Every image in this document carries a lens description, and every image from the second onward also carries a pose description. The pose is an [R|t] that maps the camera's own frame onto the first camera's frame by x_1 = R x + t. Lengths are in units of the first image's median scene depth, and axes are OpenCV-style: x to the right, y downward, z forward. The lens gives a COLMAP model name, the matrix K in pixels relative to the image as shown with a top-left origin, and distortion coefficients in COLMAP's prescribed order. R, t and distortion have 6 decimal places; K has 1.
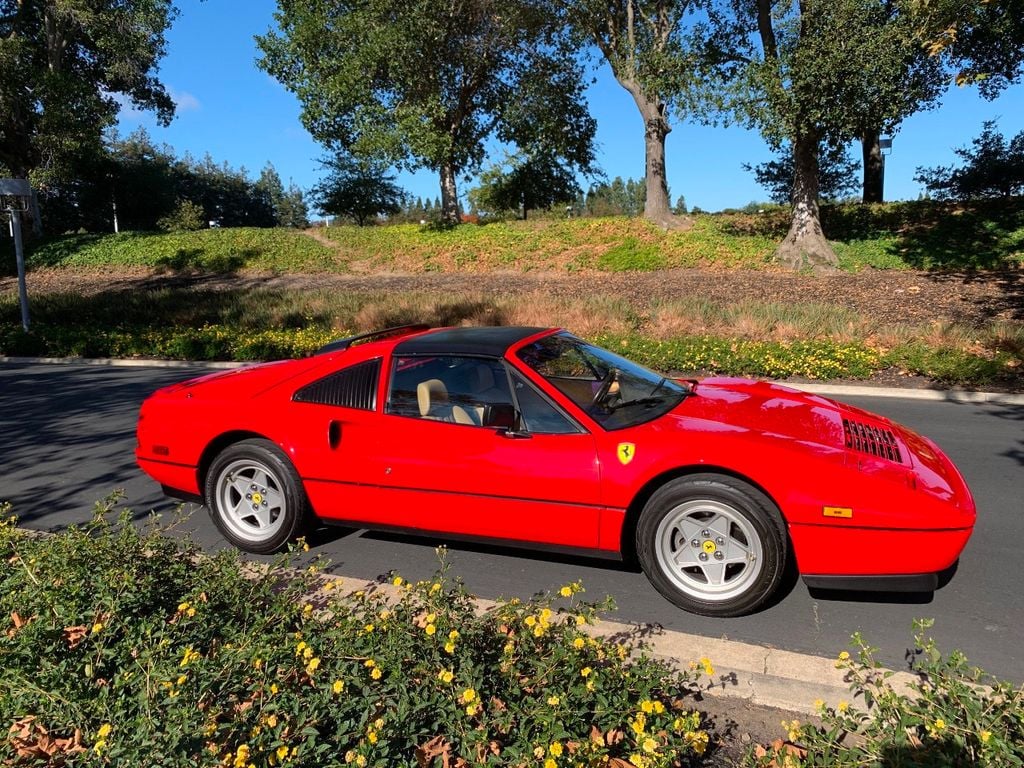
lens RADIAL K [[793.0, 0, 515.8], [0, 793.0, 386.7], [0, 0, 1]] dist [0.017237, -0.014015]
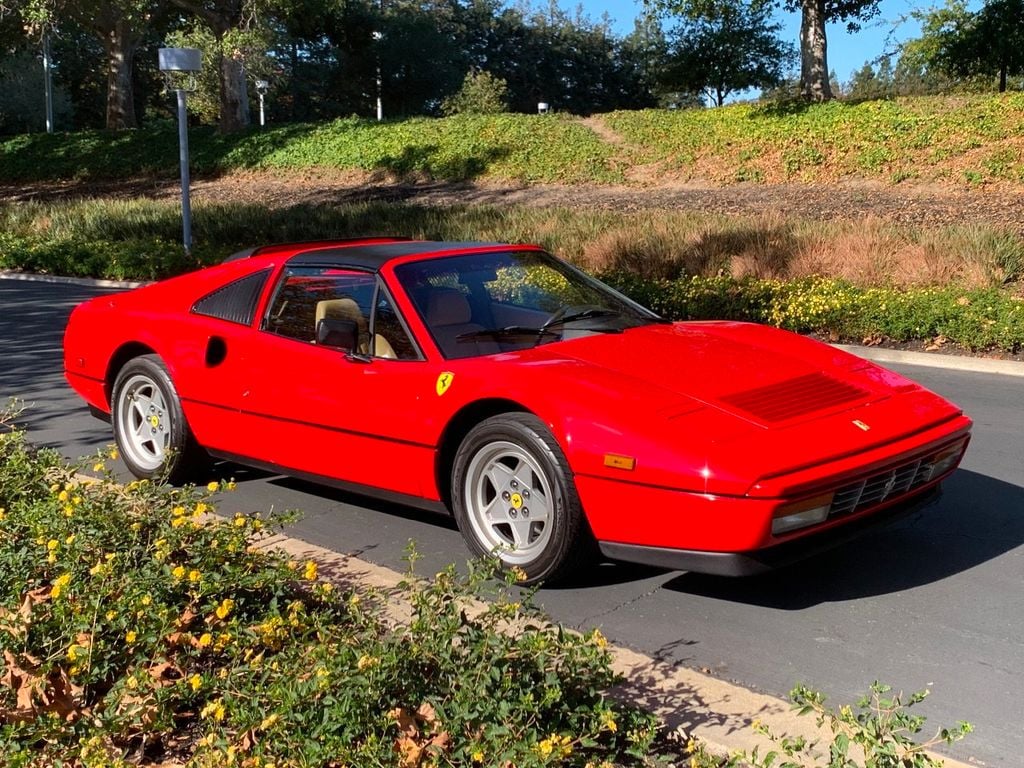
lens RADIAL K [[1353.4, 0, 511.0], [0, 1353.4, 386.8], [0, 0, 1]] dist [0.149522, 0.000000]
pose [[0.921379, 0.073897, -0.381575, 0.138572], [-0.073357, 0.997178, 0.015982, 0.010975], [0.381679, 0.013266, 0.924200, -0.056370]]
